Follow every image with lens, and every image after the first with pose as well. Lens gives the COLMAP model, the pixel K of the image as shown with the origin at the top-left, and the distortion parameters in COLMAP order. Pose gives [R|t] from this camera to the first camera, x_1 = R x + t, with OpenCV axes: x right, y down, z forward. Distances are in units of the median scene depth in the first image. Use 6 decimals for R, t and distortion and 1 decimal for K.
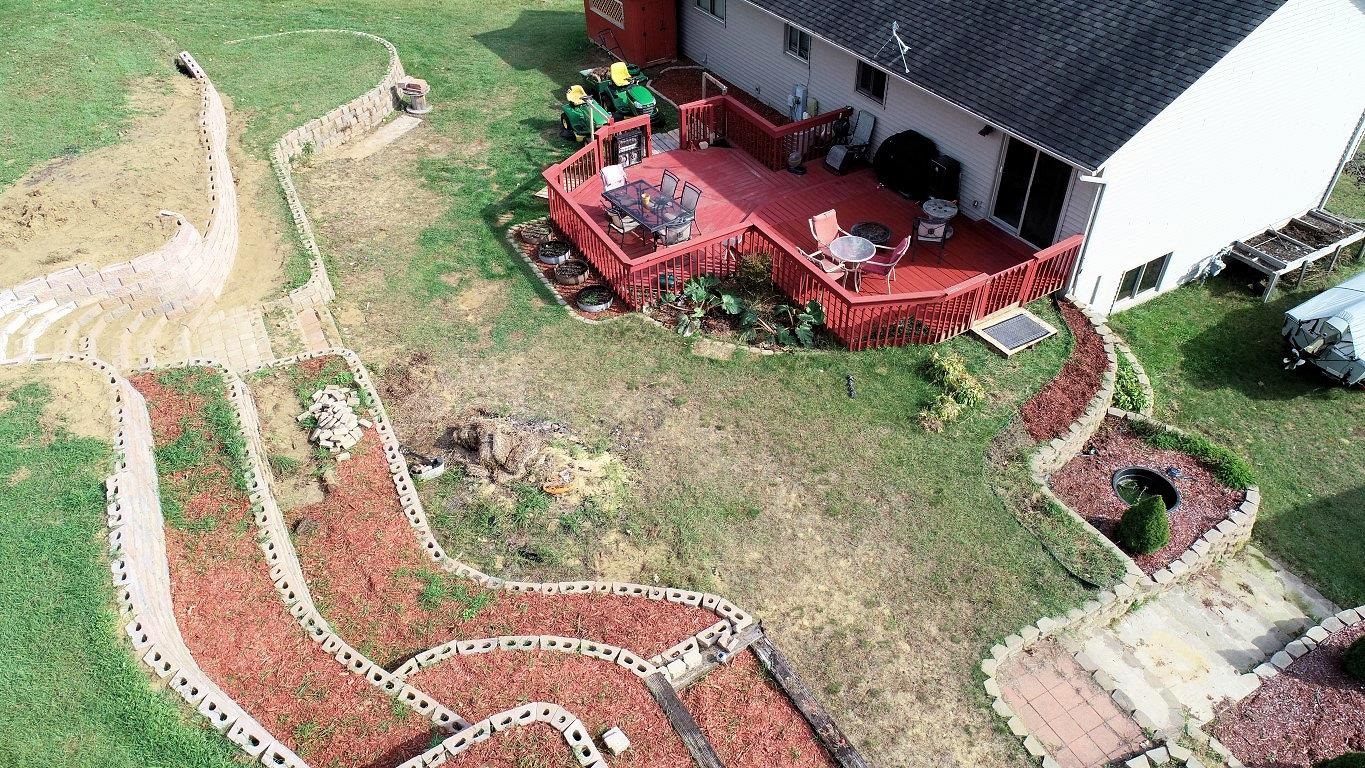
lens RADIAL K [[911.3, 0, 682.5], [0, 911.3, 384.0], [0, 0, 1]] dist [0.000596, -0.005540]
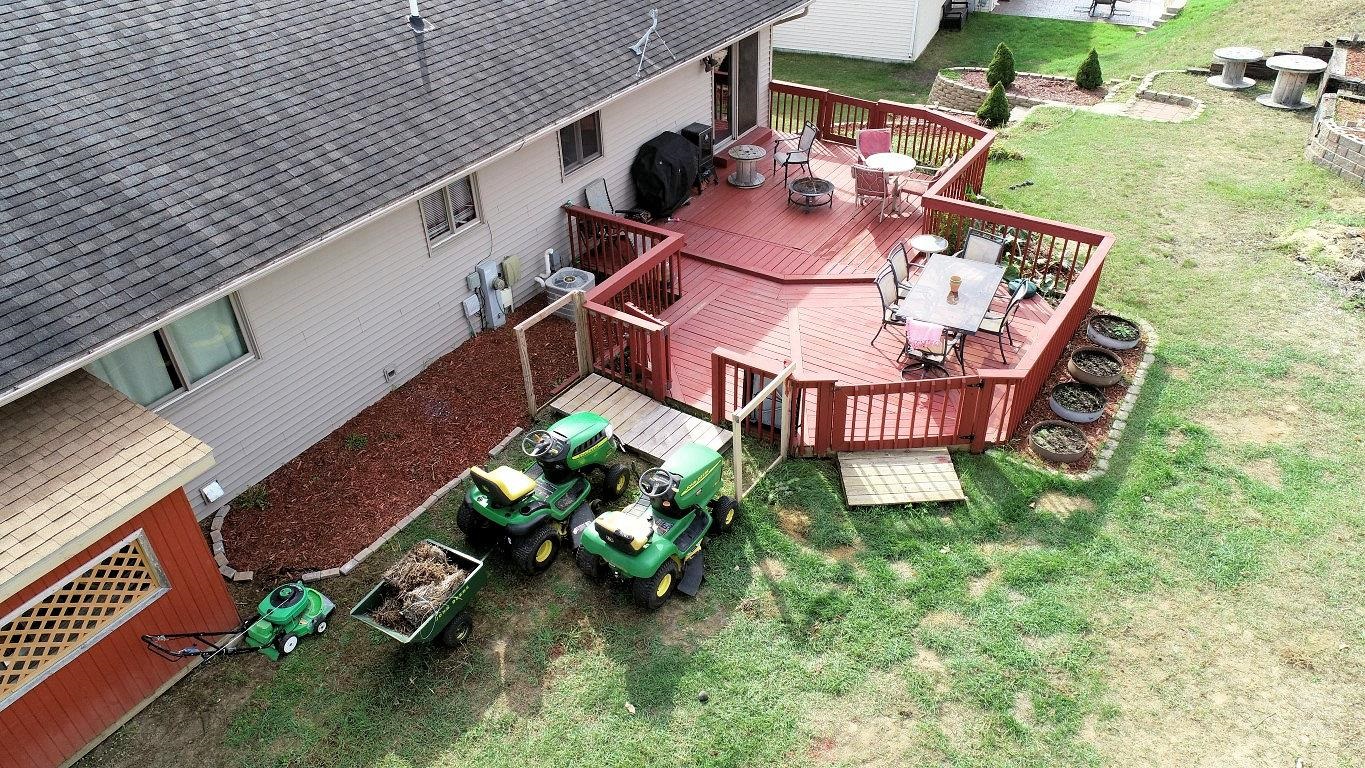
lens RADIAL K [[911.3, 0, 682.5], [0, 911.3, 384.0], [0, 0, 1]] dist [0.000596, -0.005540]
pose [[-0.444308, -0.495027, 0.746685, -0.548895], [0.614339, 0.438281, 0.656123, -0.826962], [-0.652056, 0.750238, 0.109383, 1.268132]]
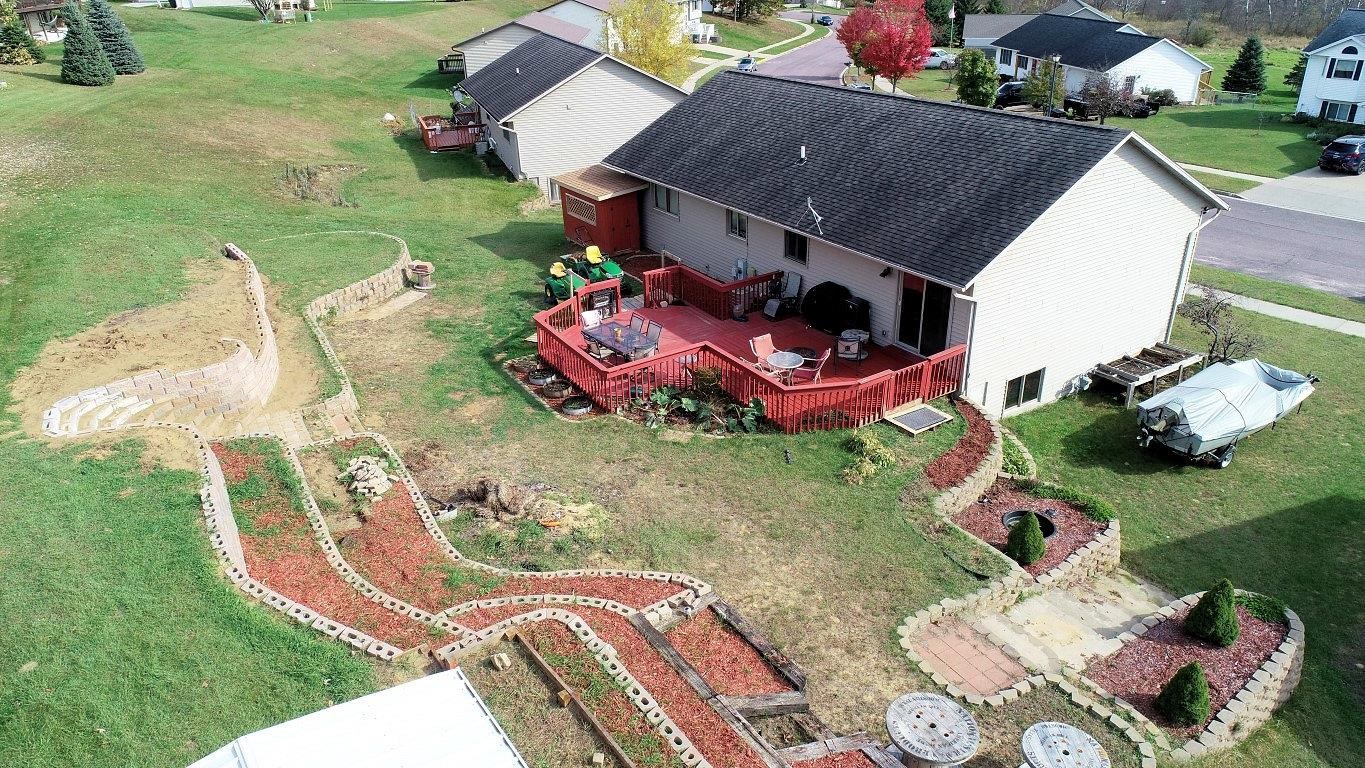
lens RADIAL K [[911.3, 0, 682.5], [0, 911.3, 384.0], [0, 0, 1]] dist [0.000596, -0.005540]
pose [[0.998904, -0.019163, 0.042715, -0.007820], [0.029569, 0.965621, -0.258267, 0.211171], [-0.036297, 0.259247, 0.965129, -0.196849]]
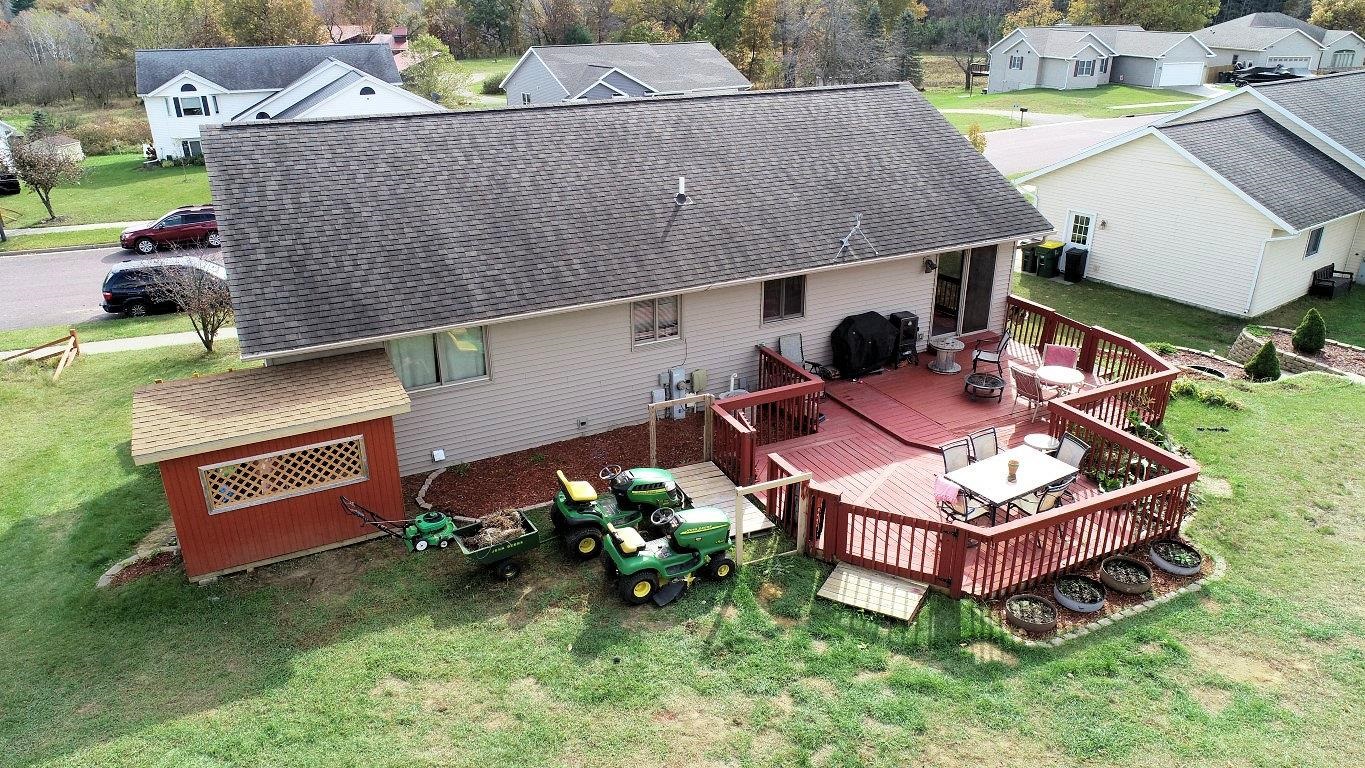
lens RADIAL K [[911.3, 0, 682.5], [0, 911.3, 384.0], [0, 0, 1]] dist [0.000596, -0.005540]
pose [[0.068186, -0.370476, 0.926336, -0.828718], [0.657606, 0.714938, 0.237525, -0.692789], [-0.750270, 0.592968, 0.292376, 1.078269]]
